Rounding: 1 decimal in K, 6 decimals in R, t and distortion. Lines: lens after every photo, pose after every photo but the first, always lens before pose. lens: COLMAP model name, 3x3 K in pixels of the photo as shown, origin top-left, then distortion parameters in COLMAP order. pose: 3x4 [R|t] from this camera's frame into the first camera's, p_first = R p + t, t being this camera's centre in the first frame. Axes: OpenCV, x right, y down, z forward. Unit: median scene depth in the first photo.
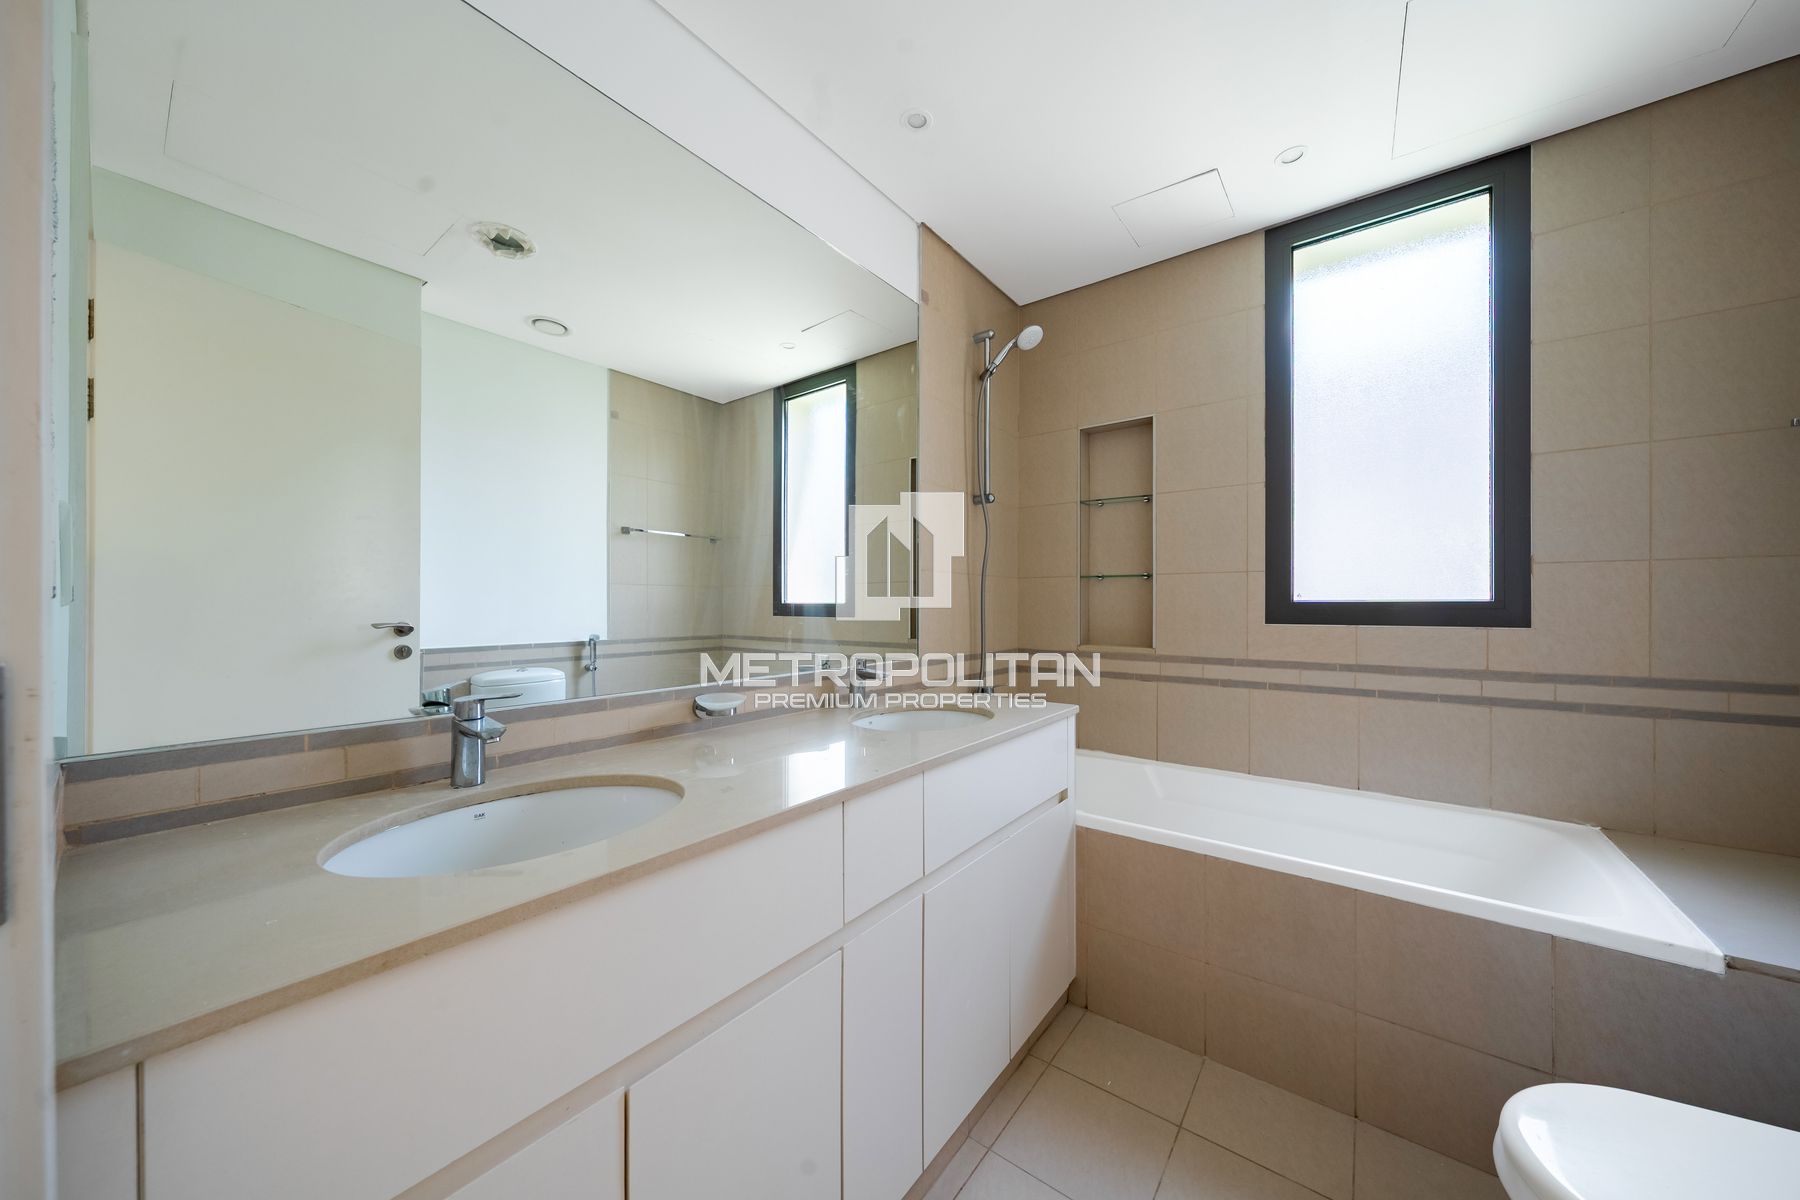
lens RADIAL K [[626.4, 0, 901.3], [0, 626.4, 604.3], [0, 0, 1]] dist [-0.001310, 0.000185]
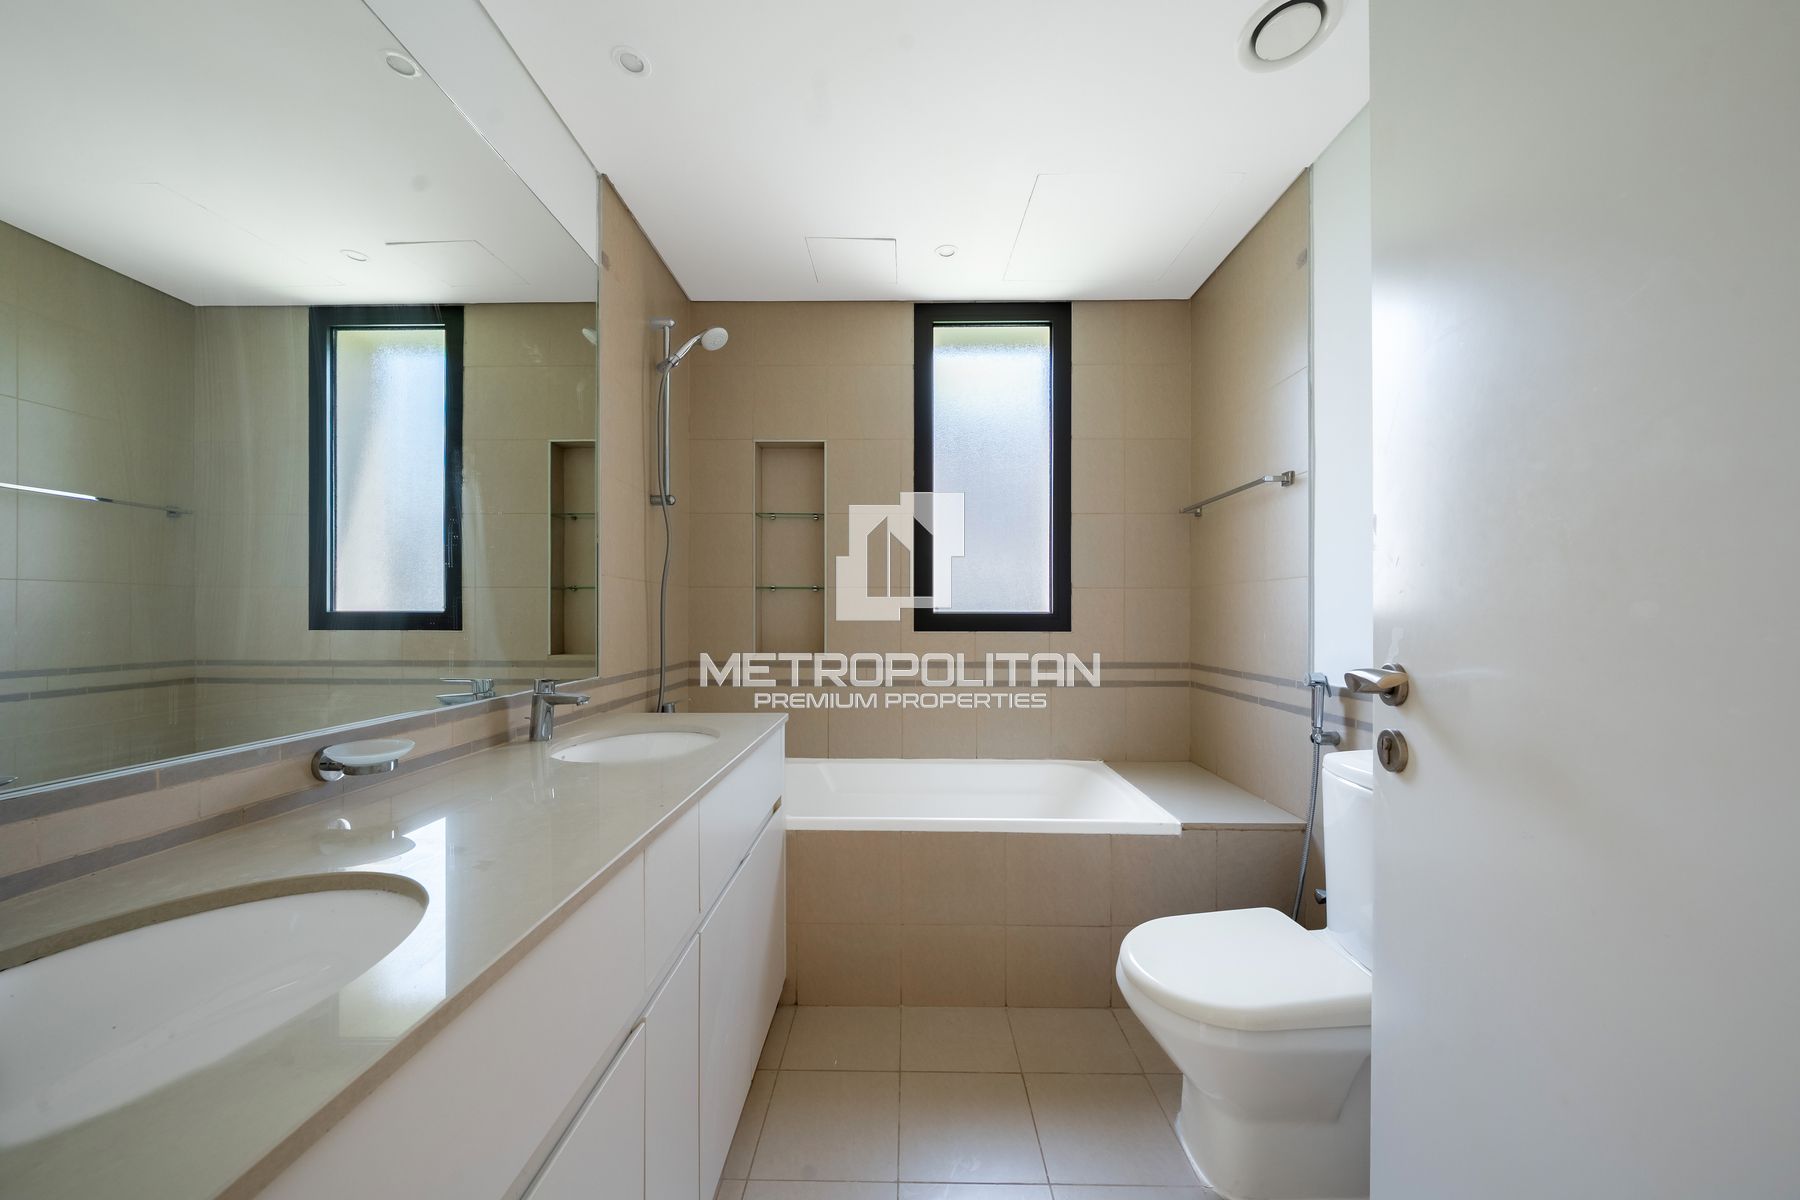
lens RADIAL K [[626.4, 0, 900.5], [0, 626.4, 615.3], [0, 0, 1]] dist [-0.001310, 0.000185]
pose [[0.796082, 0.002636, 0.605183, -0.170909], [-0.002544, 0.999996, -0.001010, 0.001667], [-0.605183, -0.000736, 0.796086, 0.062287]]
